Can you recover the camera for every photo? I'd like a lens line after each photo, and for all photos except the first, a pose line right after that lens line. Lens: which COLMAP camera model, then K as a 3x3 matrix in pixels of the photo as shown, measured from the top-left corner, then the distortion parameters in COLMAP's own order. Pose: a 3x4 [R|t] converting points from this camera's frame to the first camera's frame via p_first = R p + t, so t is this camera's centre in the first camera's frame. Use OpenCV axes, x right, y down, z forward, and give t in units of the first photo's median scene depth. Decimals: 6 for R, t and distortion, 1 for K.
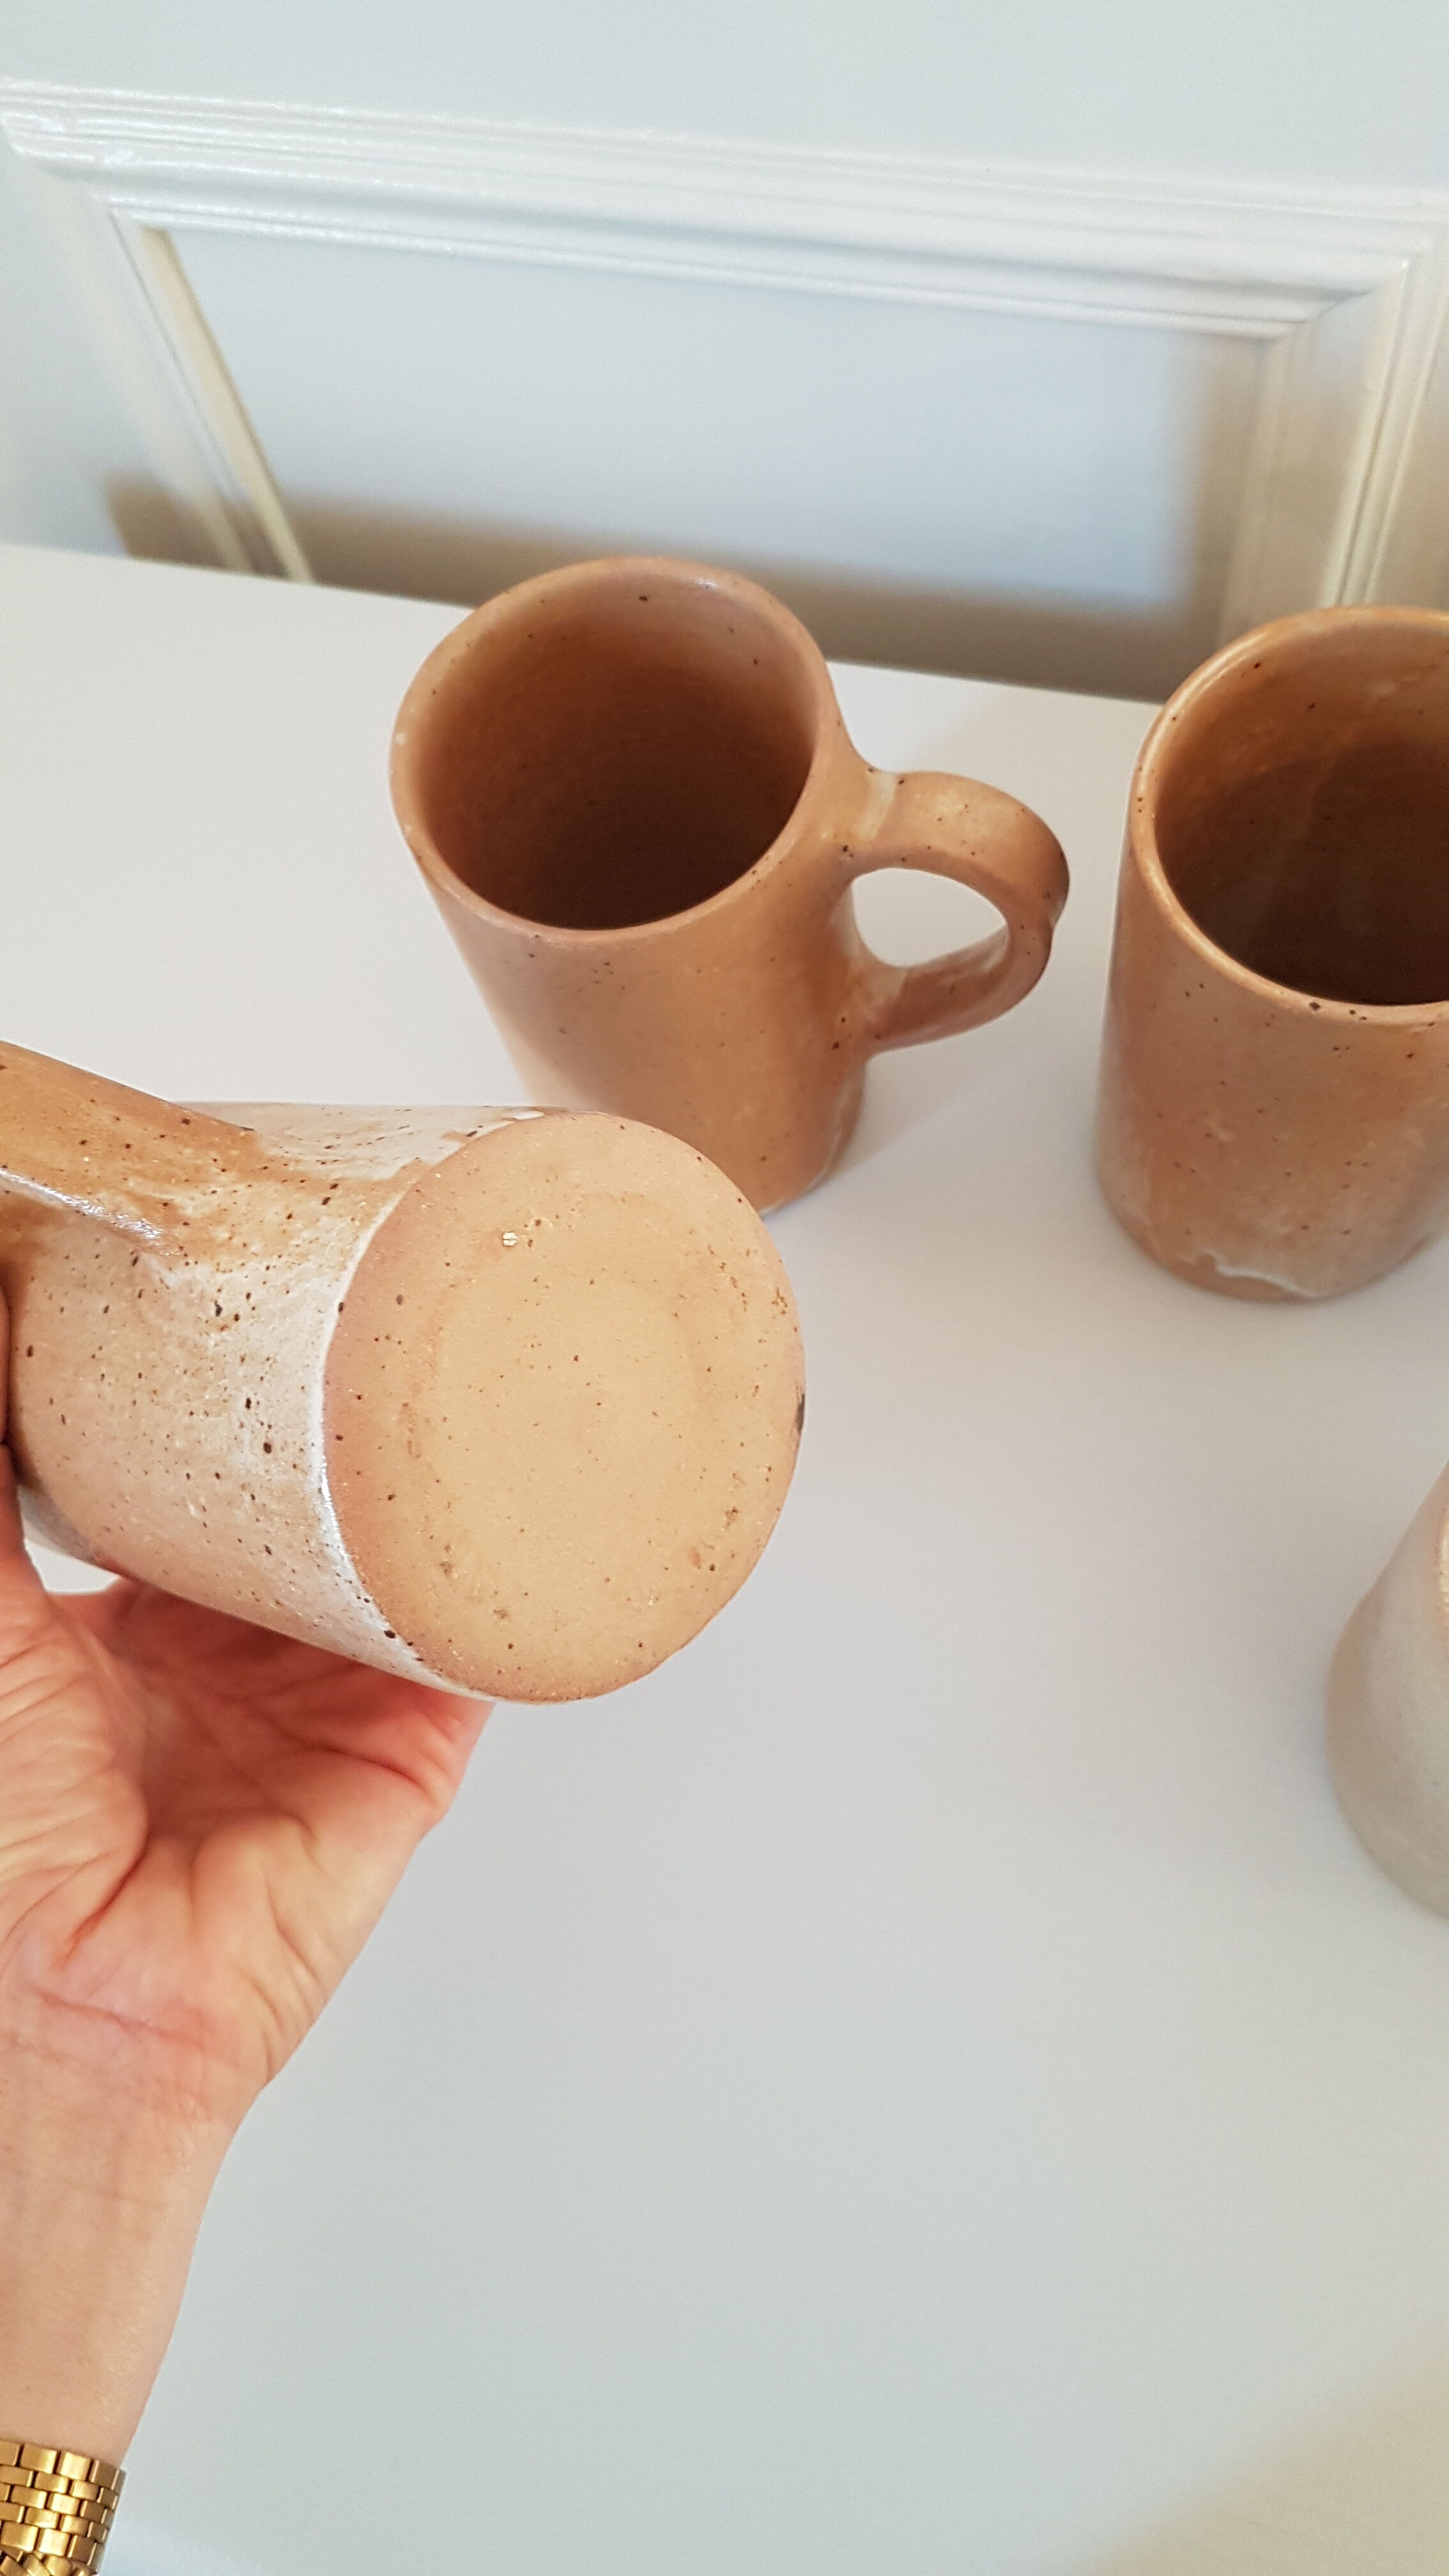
lens RADIAL K [[1989.3, 0, 698.2], [0, 1989.3, 1290.4], [0, 0, 1]] dist [0.267950, -0.446151]
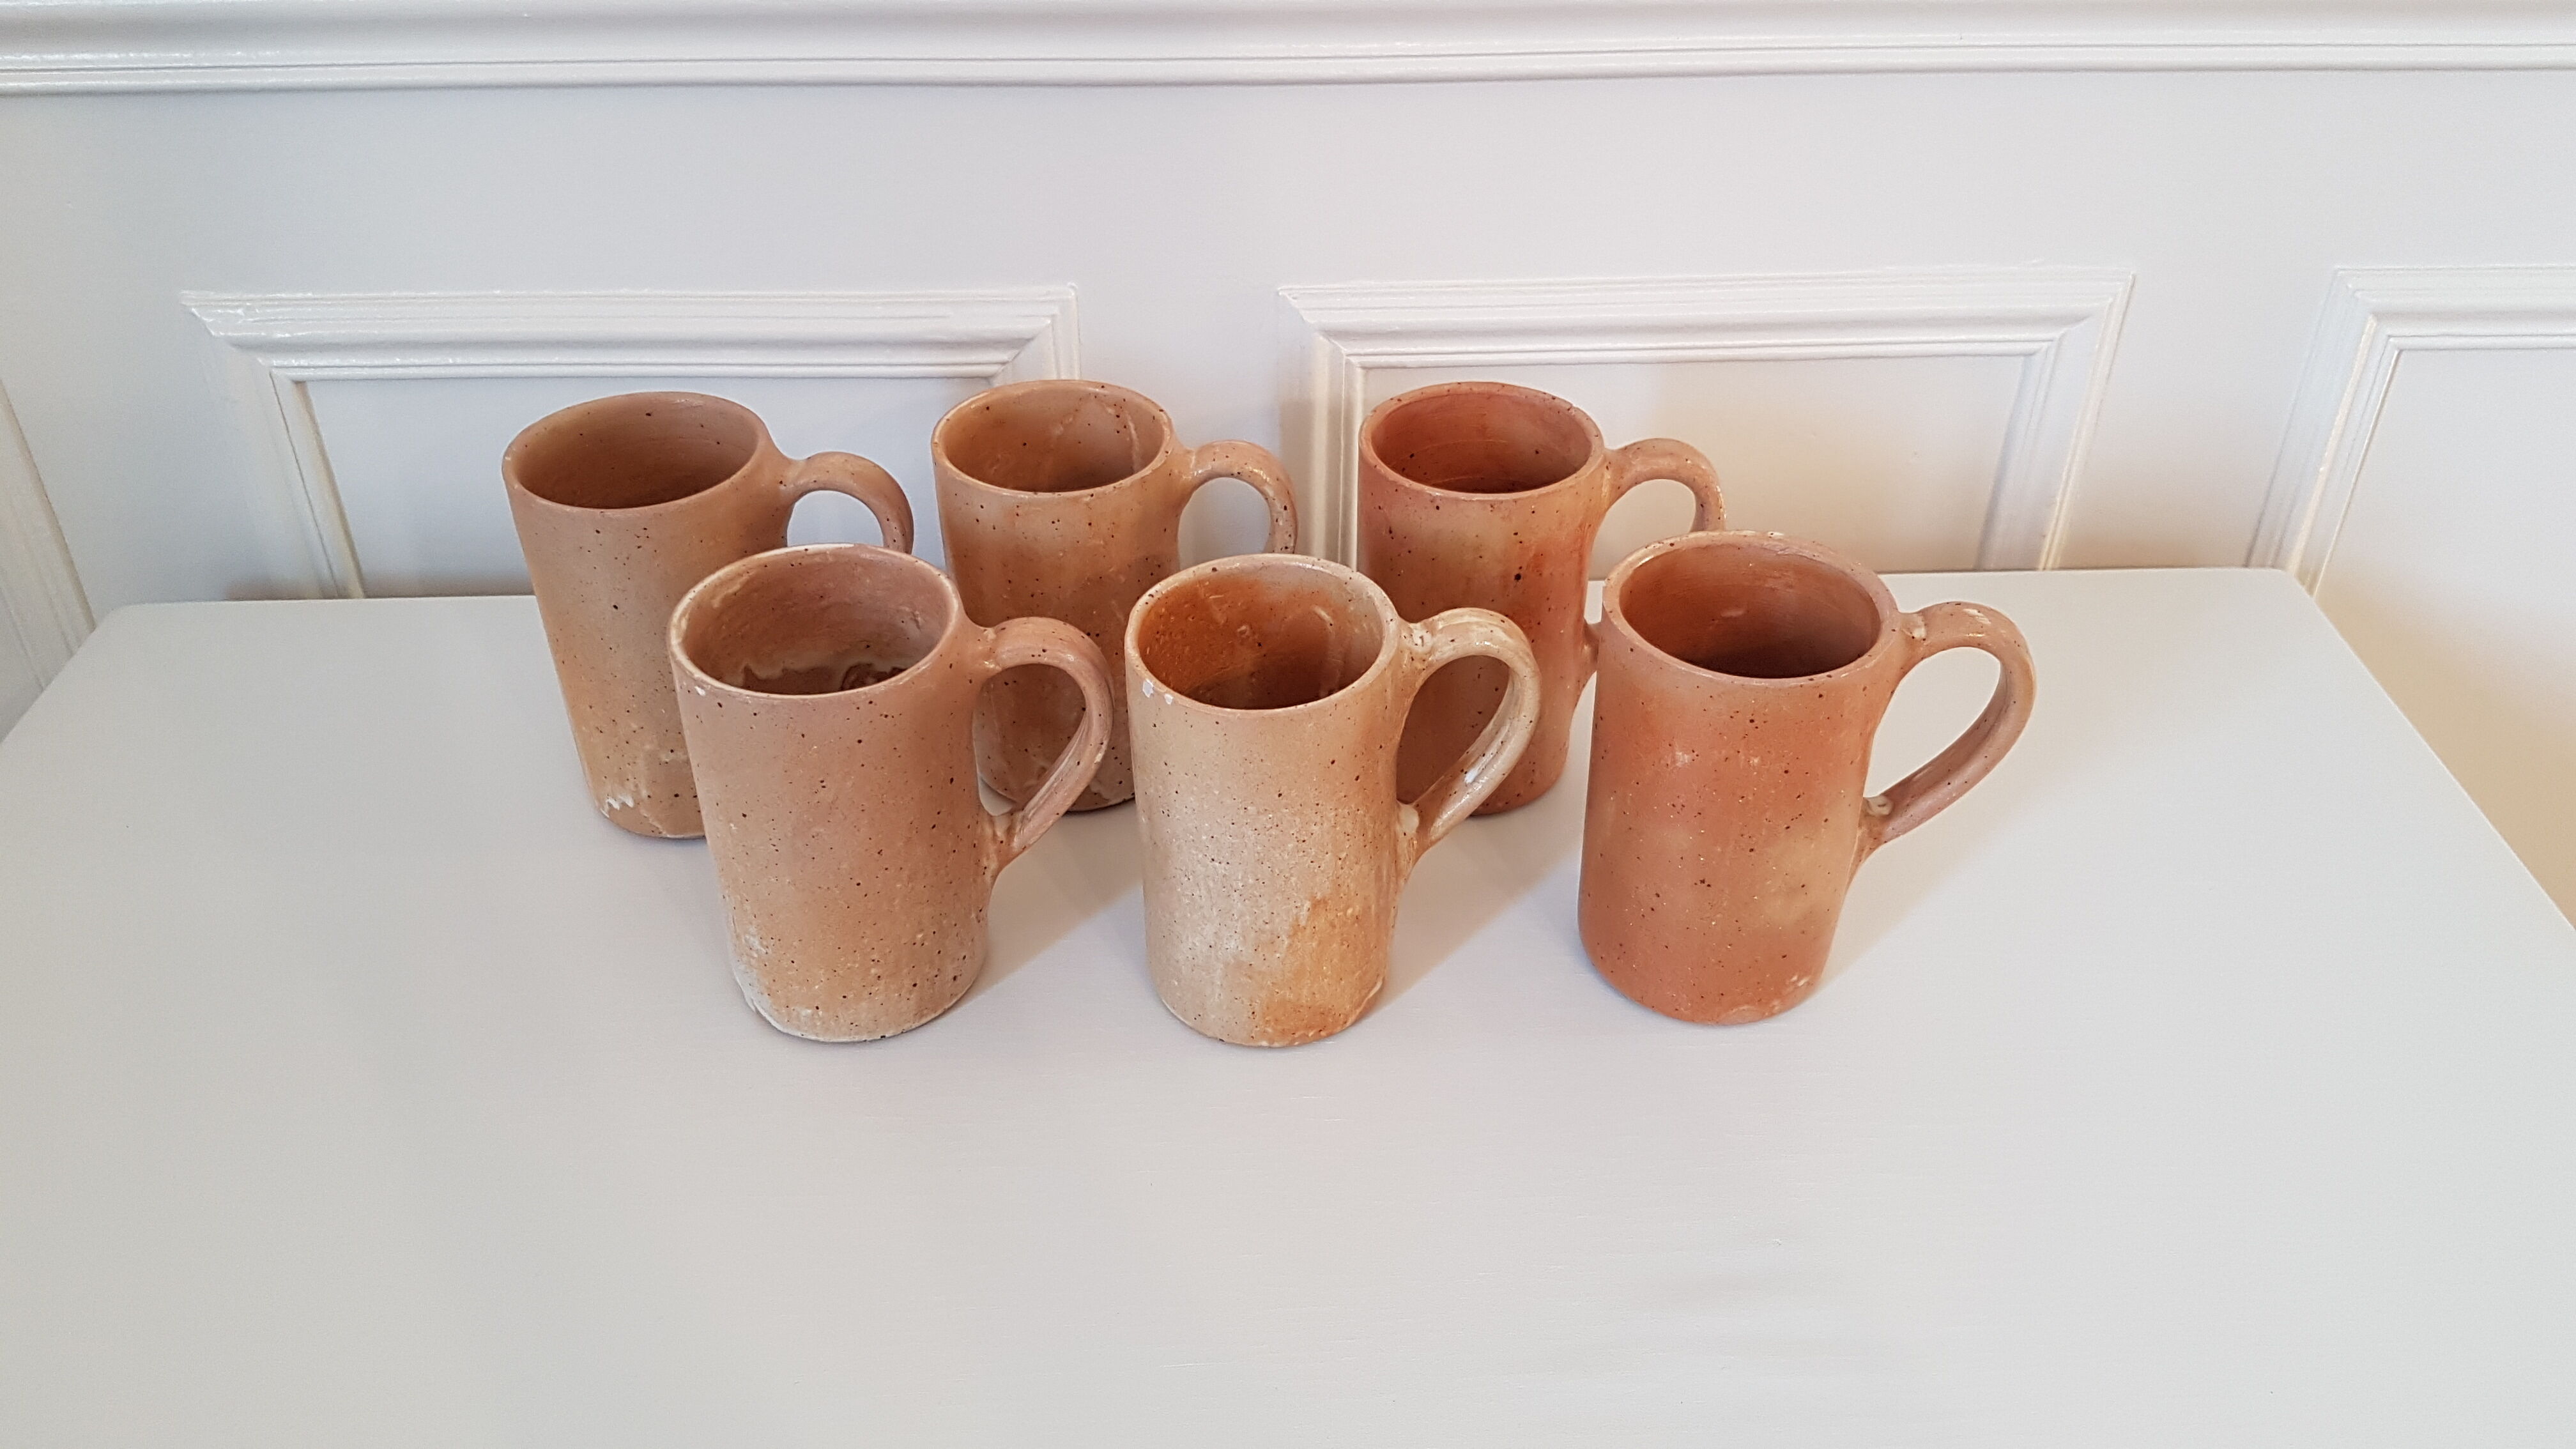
lens RADIAL K [[1989.3, 0, 1288.0], [0, 1989.3, 724.5], [0, 0, 1]] dist [0.267950, -0.446151]
pose [[0.944973, -0.060133, 0.321573, -0.092736], [0.220531, 0.843140, -0.490388, 0.924256], [-0.241643, 0.534321, 0.810006, -0.454985]]
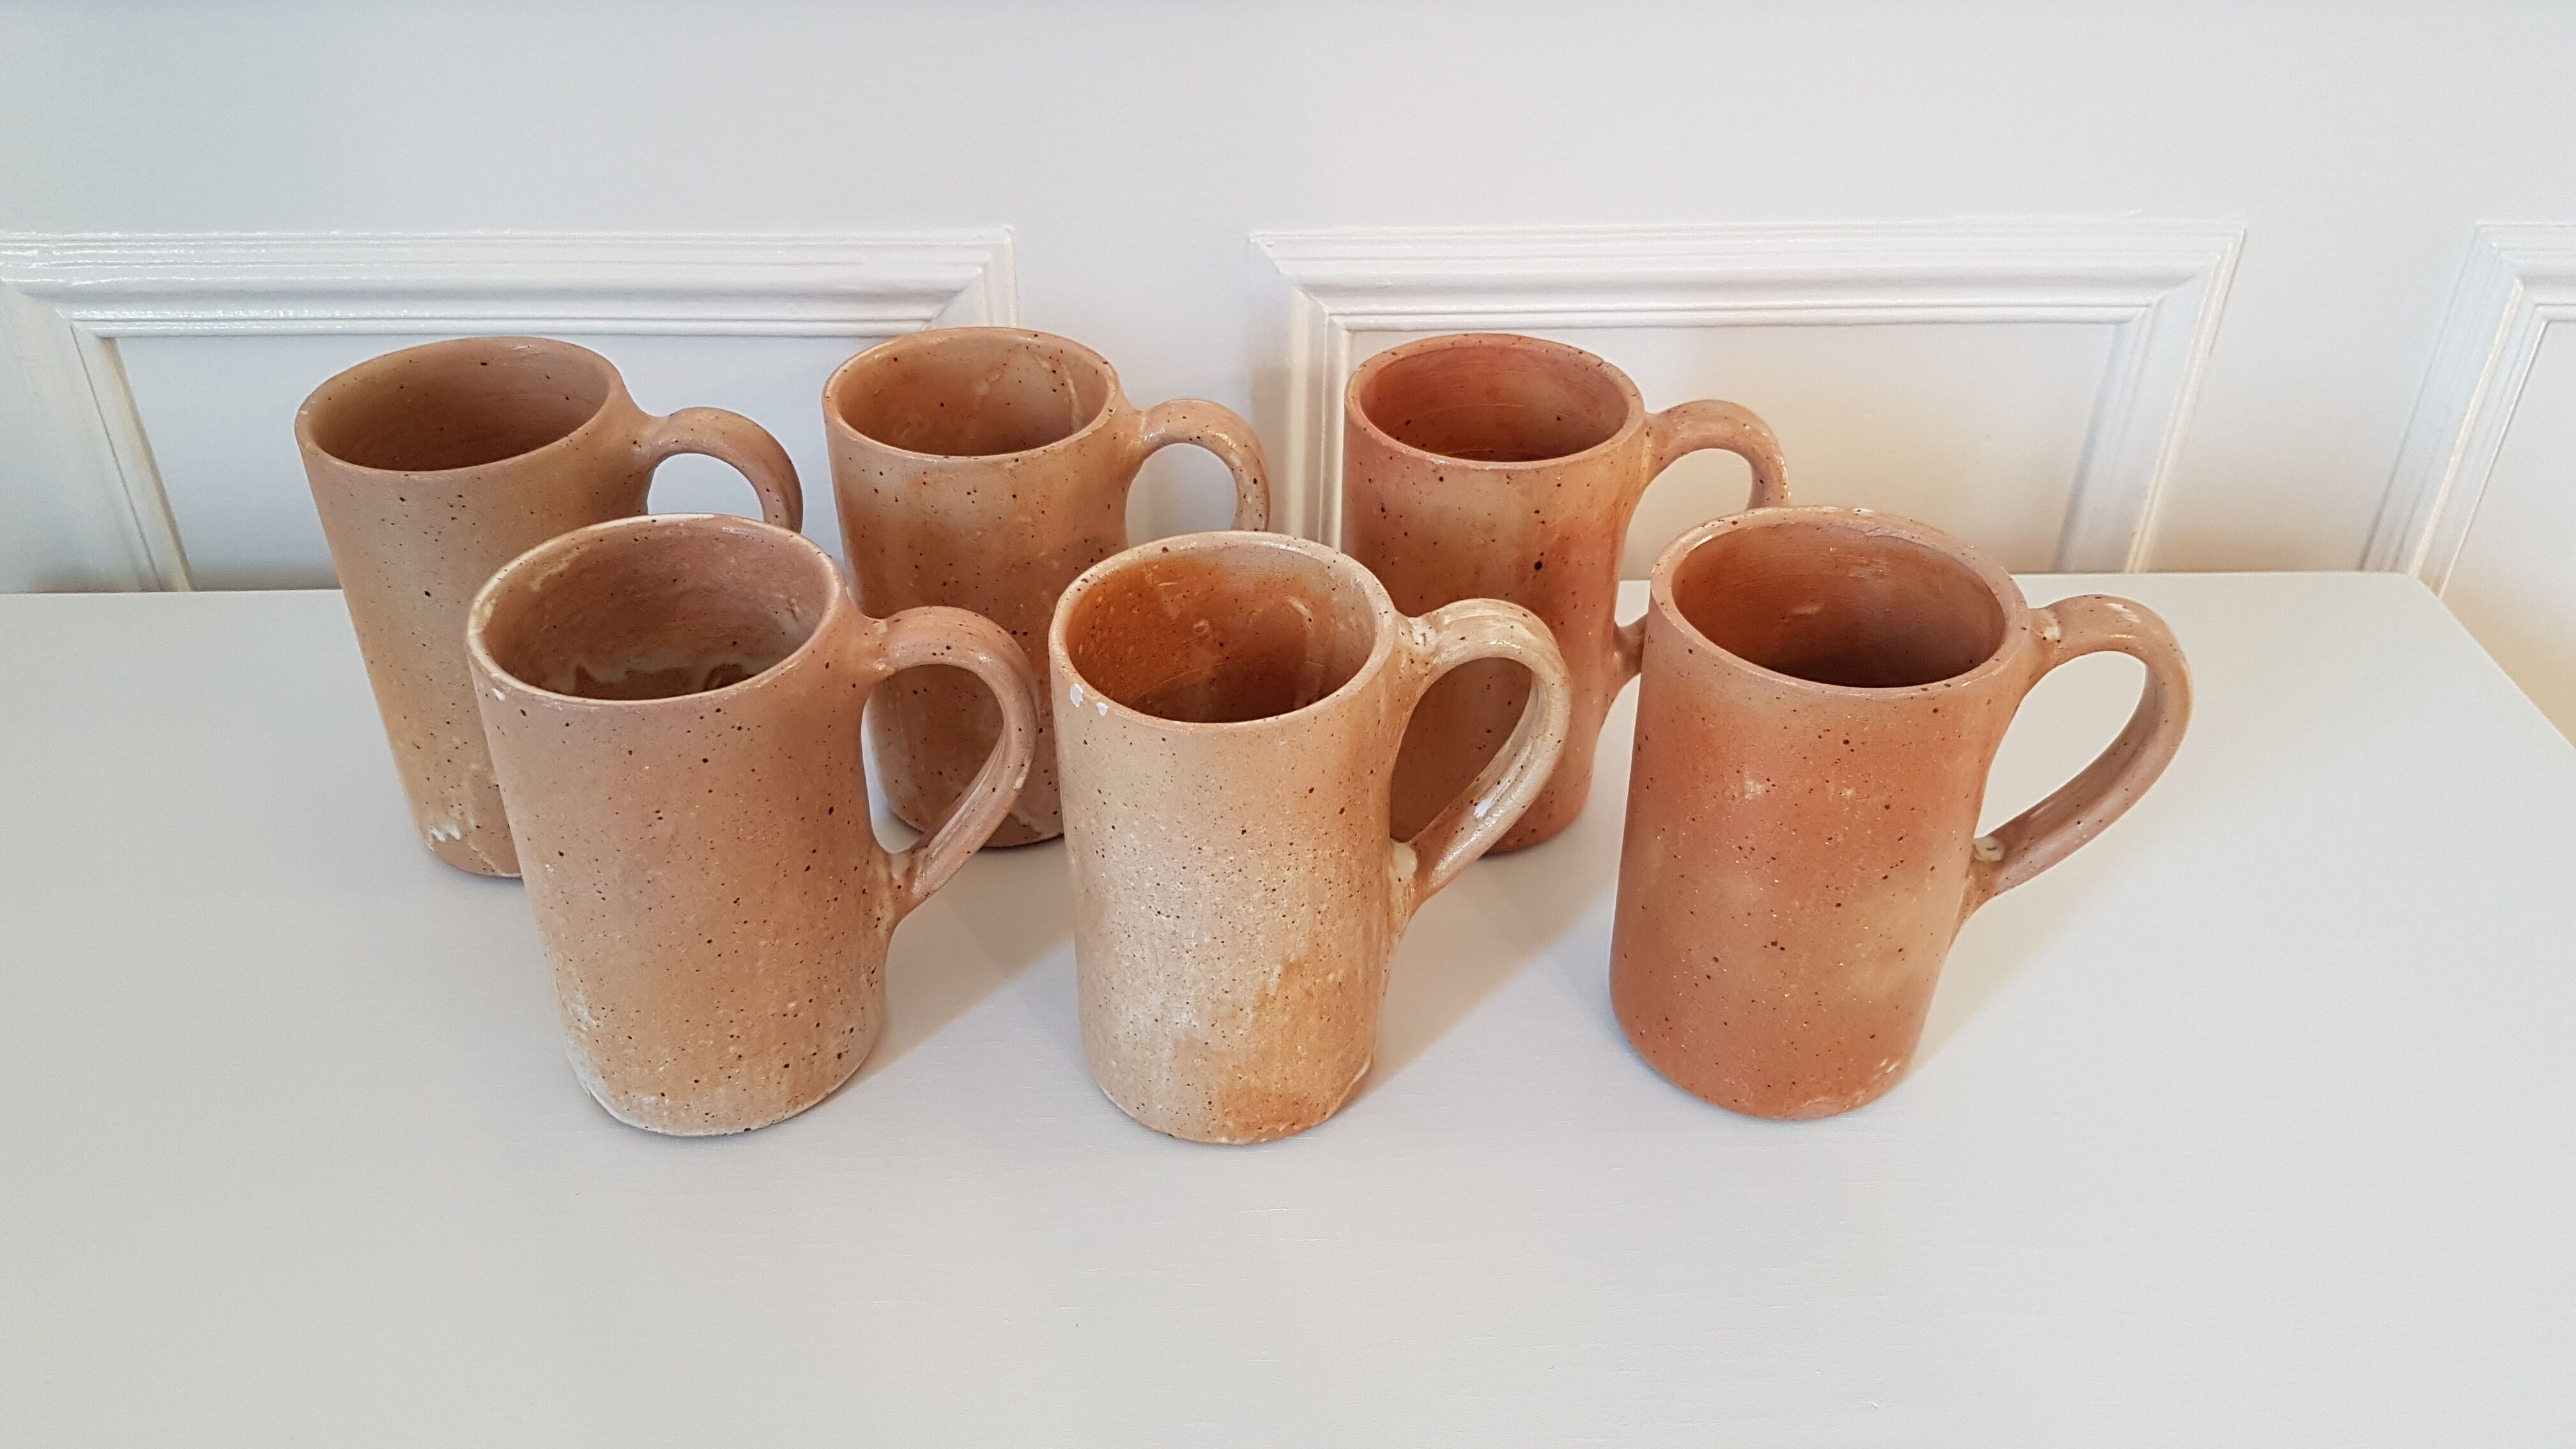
lens RADIAL K [[1993.0, 0, 1277.6], [0, 1993.0, 737.0], [0, 0, 1]] dist [0.253808, -0.444966]
pose [[0.943156, -0.051594, 0.328320, 0.012887], [0.218178, 0.841323, -0.494544, 0.775932], [-0.250707, 0.538065, 0.804756, -0.200466]]
